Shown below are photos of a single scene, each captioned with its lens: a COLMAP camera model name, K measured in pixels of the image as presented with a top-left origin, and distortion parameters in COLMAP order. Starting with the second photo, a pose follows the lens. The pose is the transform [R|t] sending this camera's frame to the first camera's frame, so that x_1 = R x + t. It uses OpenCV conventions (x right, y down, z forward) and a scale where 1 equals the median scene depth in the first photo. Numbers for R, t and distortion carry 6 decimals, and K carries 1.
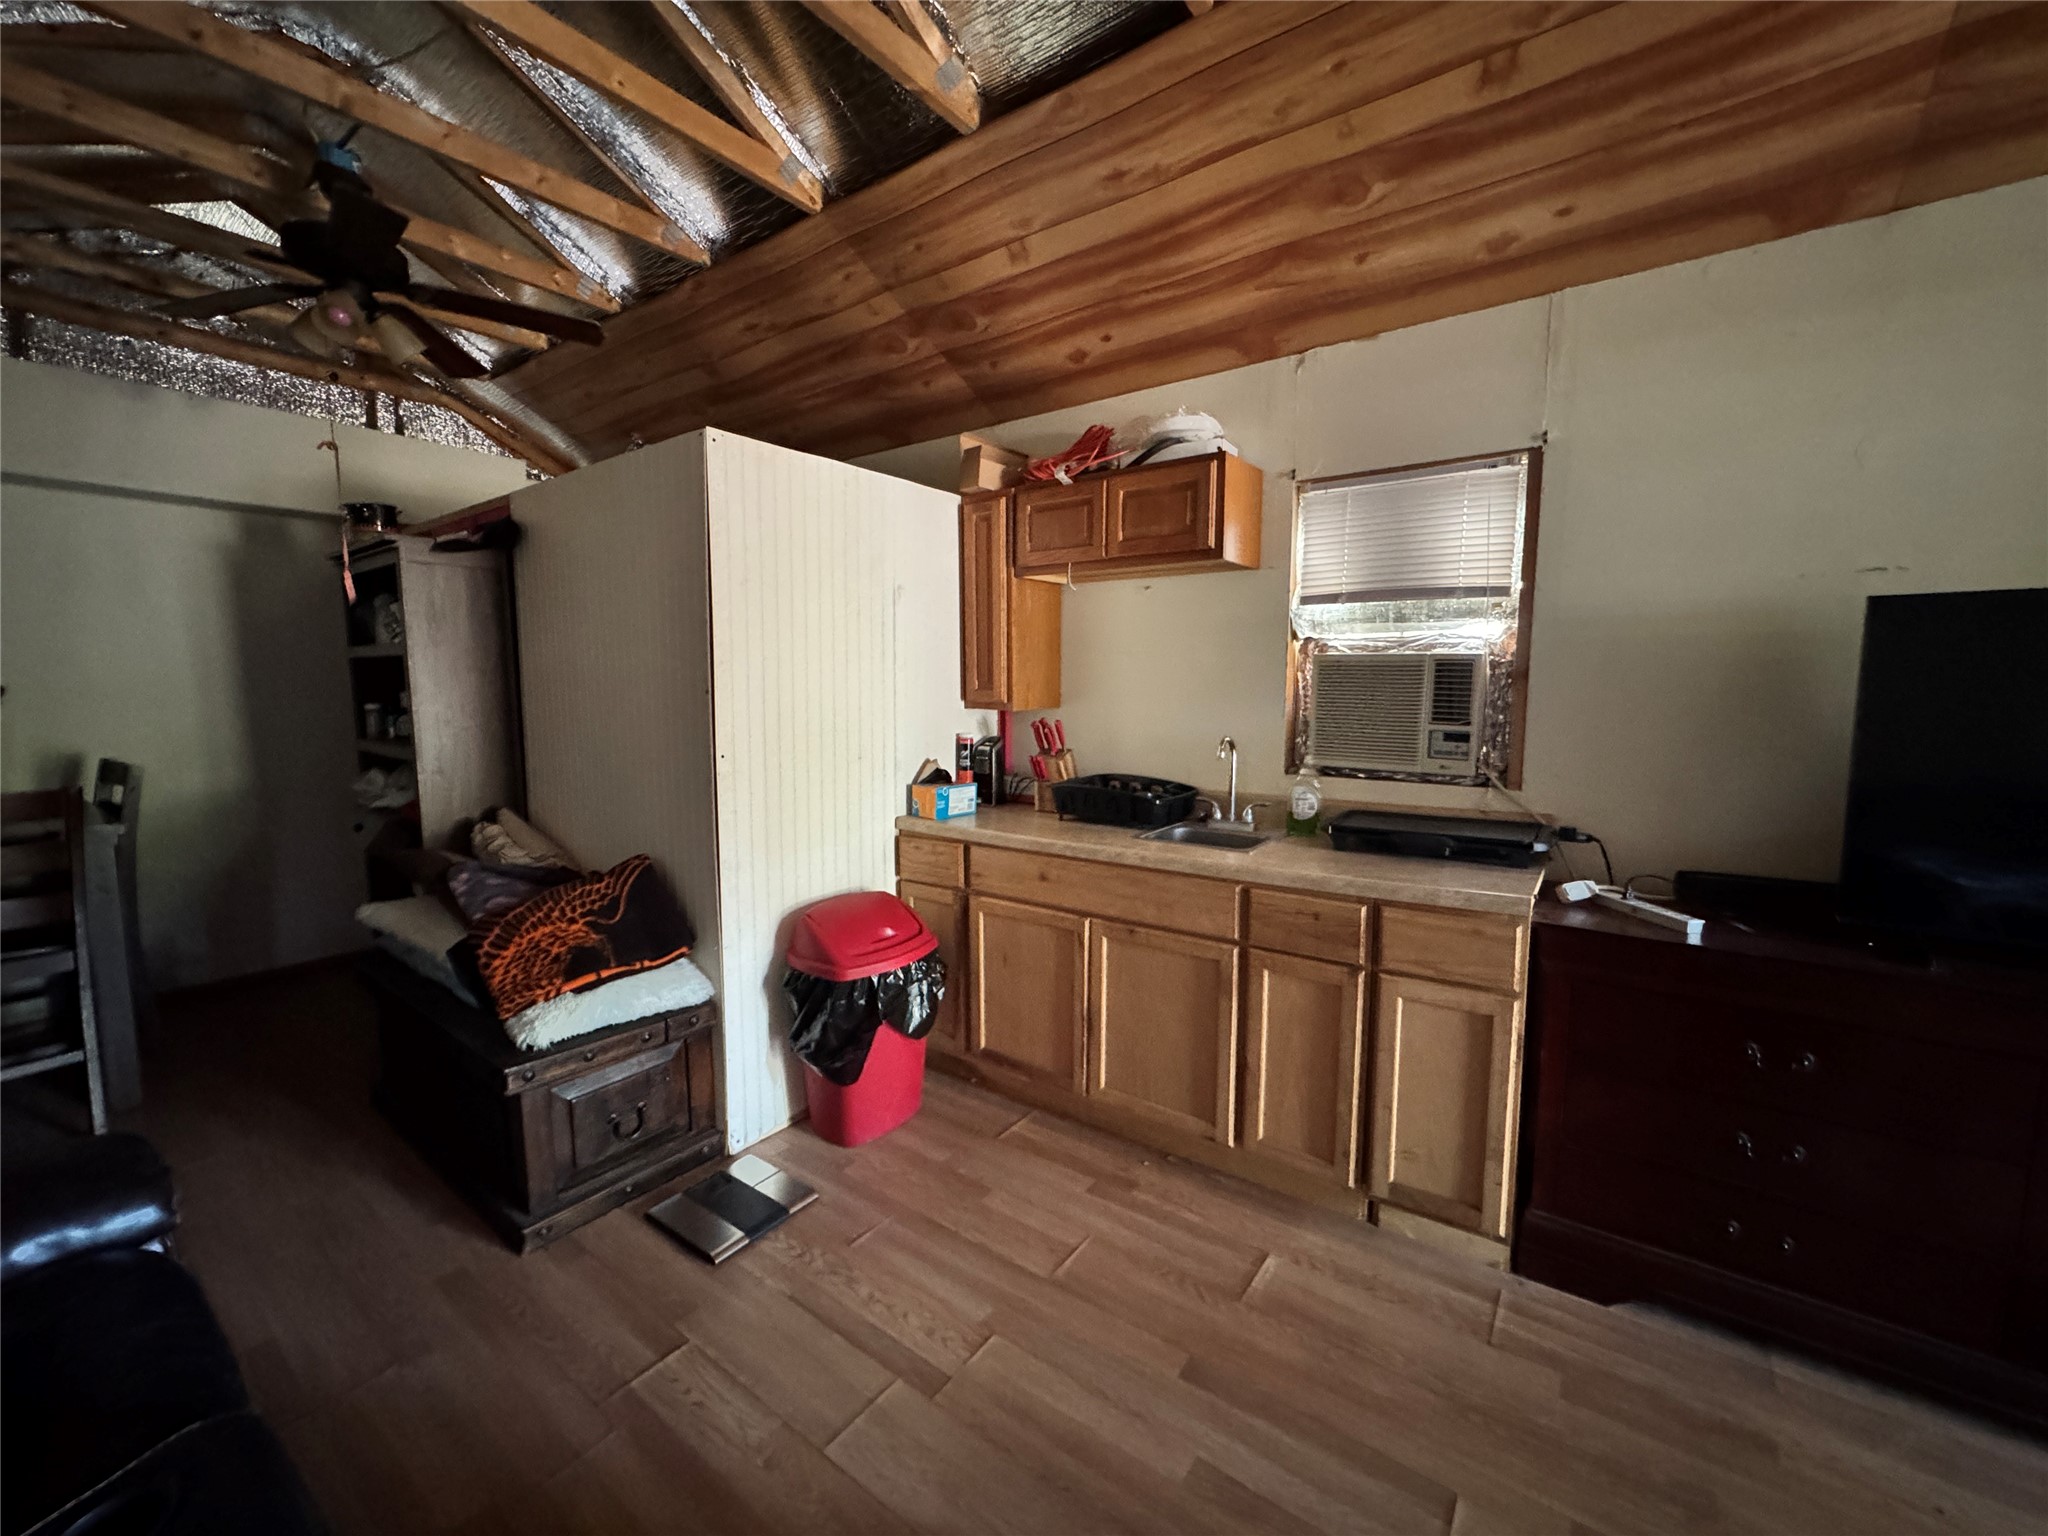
lens RADIAL K [[817.0, 0, 1034.9], [0, 817.0, 755.3], [0, 0, 1]] dist [-0.000402, 0.000255]
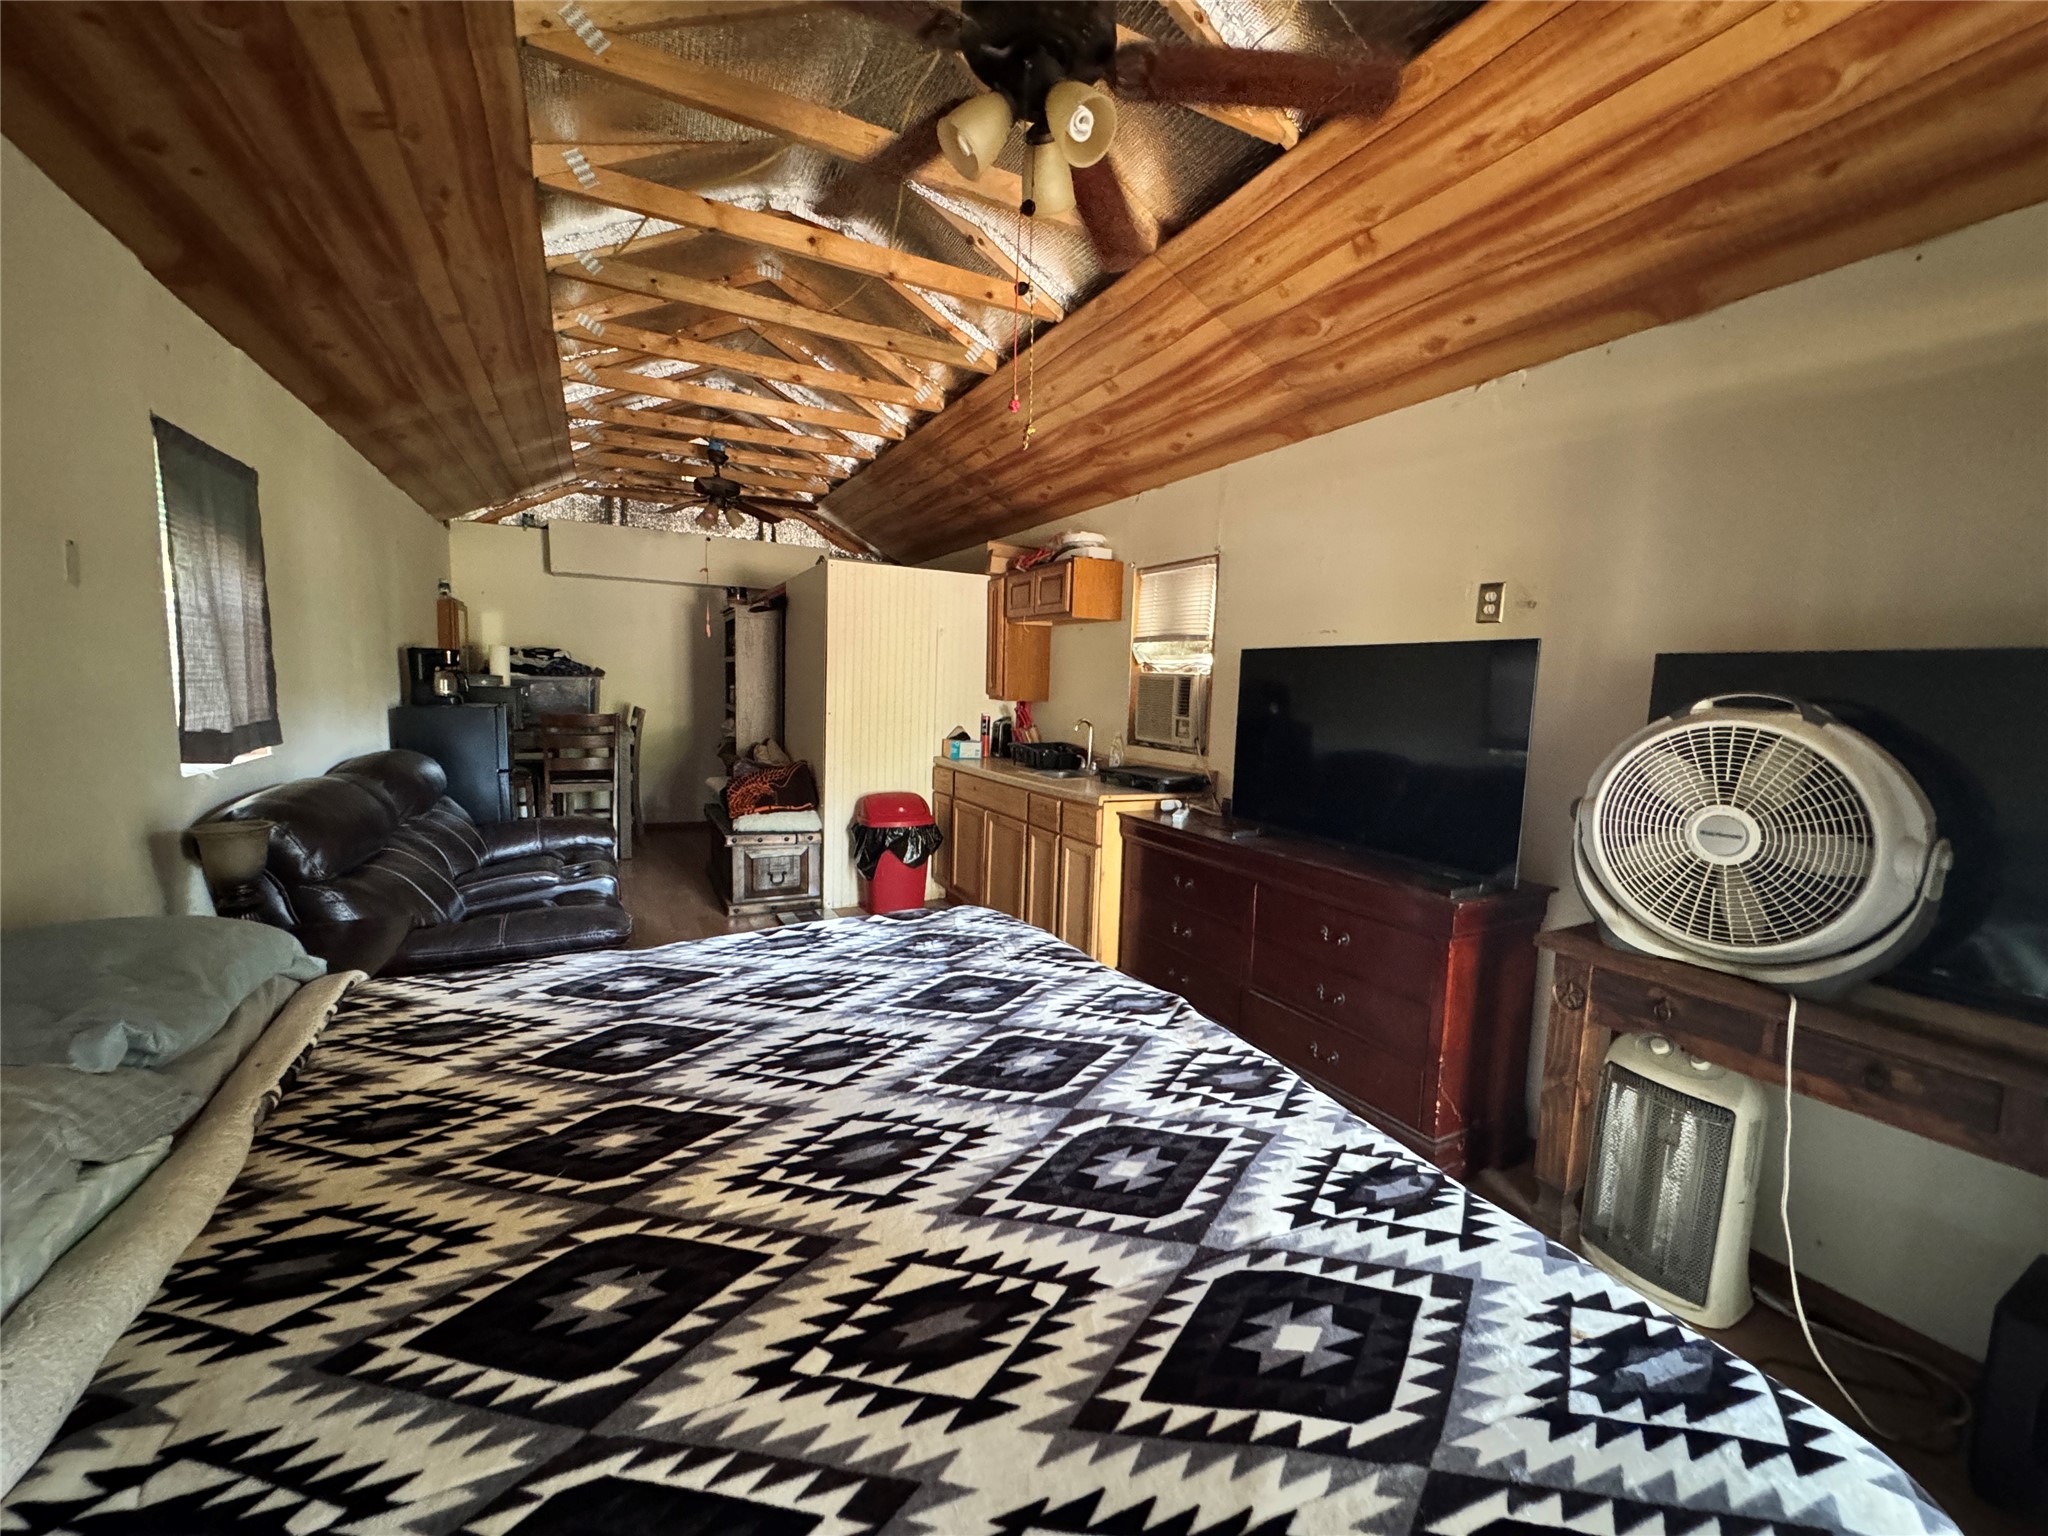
lens RADIAL K [[817.0, 0, 1019.4], [0, 817.0, 780.5], [0, 0, 1]] dist [-0.000402, 0.000255]
pose [[0.897502, 0.080811, -0.433543, 0.771760], [-0.069106, 0.996694, 0.042720, 0.036528], [0.435563, -0.008381, 0.900119, -0.539759]]
